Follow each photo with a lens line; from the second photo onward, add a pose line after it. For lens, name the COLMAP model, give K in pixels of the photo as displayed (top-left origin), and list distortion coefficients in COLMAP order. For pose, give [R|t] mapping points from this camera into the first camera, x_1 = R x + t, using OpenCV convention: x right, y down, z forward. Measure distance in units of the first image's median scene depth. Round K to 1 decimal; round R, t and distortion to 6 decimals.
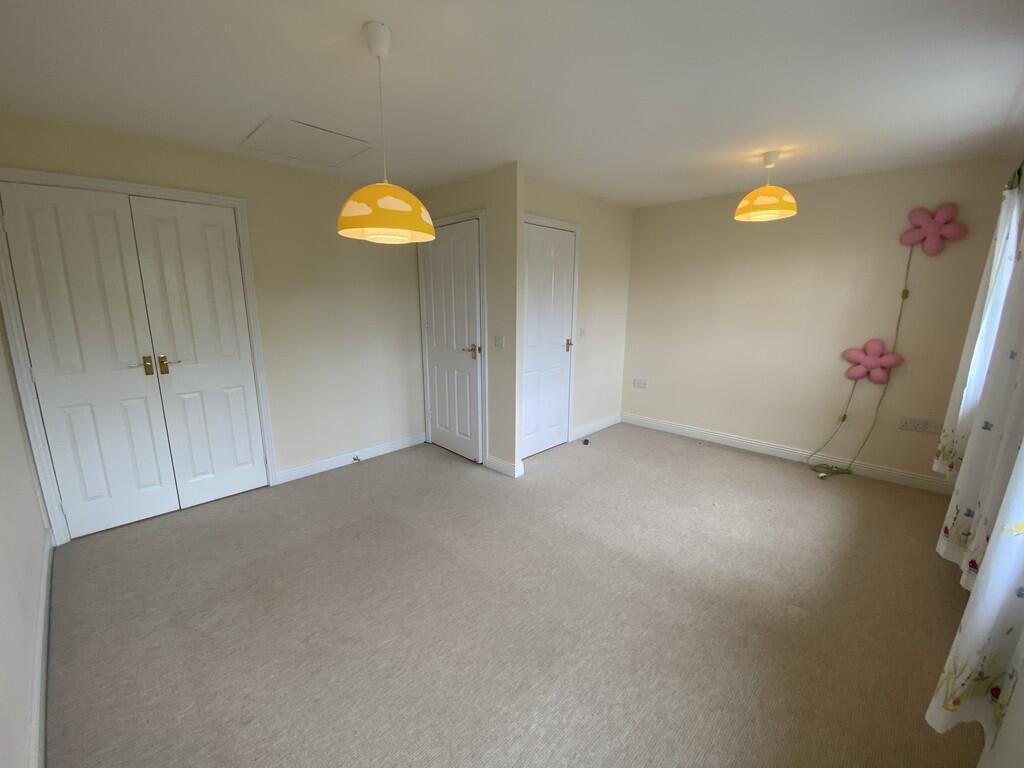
lens RADIAL K [[417.3, 0, 510.8], [0, 417.3, 385.6], [0, 0, 1]] dist [0.047841, -0.029498]
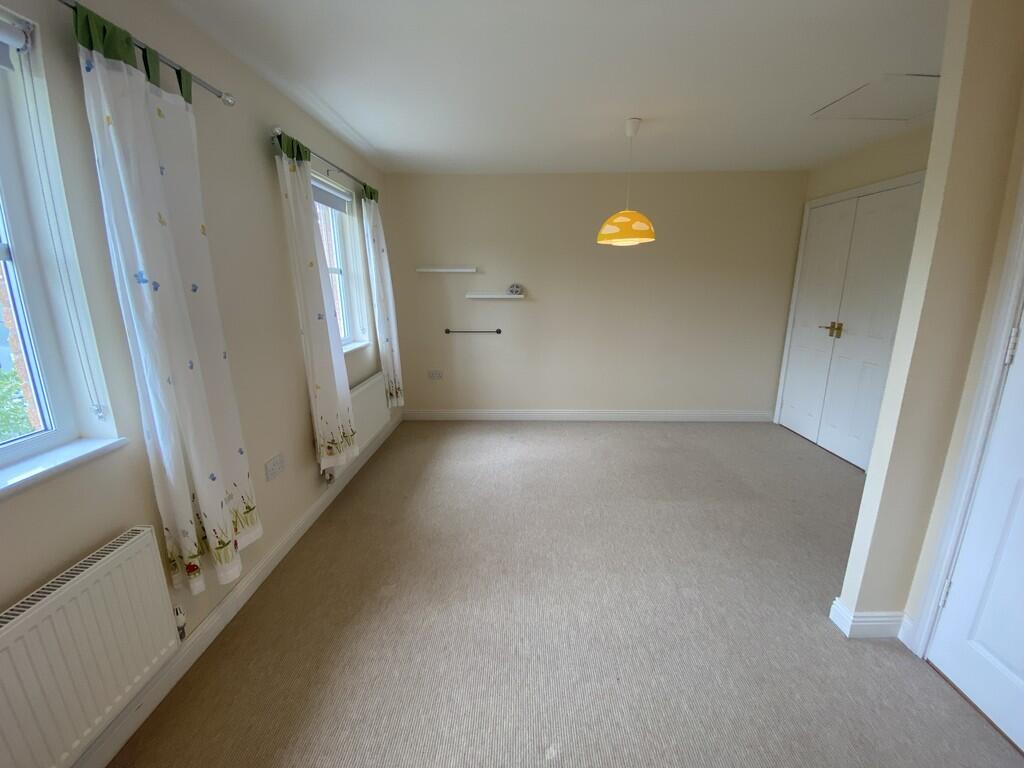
lens RADIAL K [[417.3, 0, 510.8], [0, 417.3, 385.6], [0, 0, 1]] dist [0.047841, -0.029498]
pose [[-0.729892, 0.158501, -0.664932, 0.837953], [-0.140814, 0.917018, 0.373161, -0.253941], [0.668901, 0.365999, -0.647005, 1.330860]]
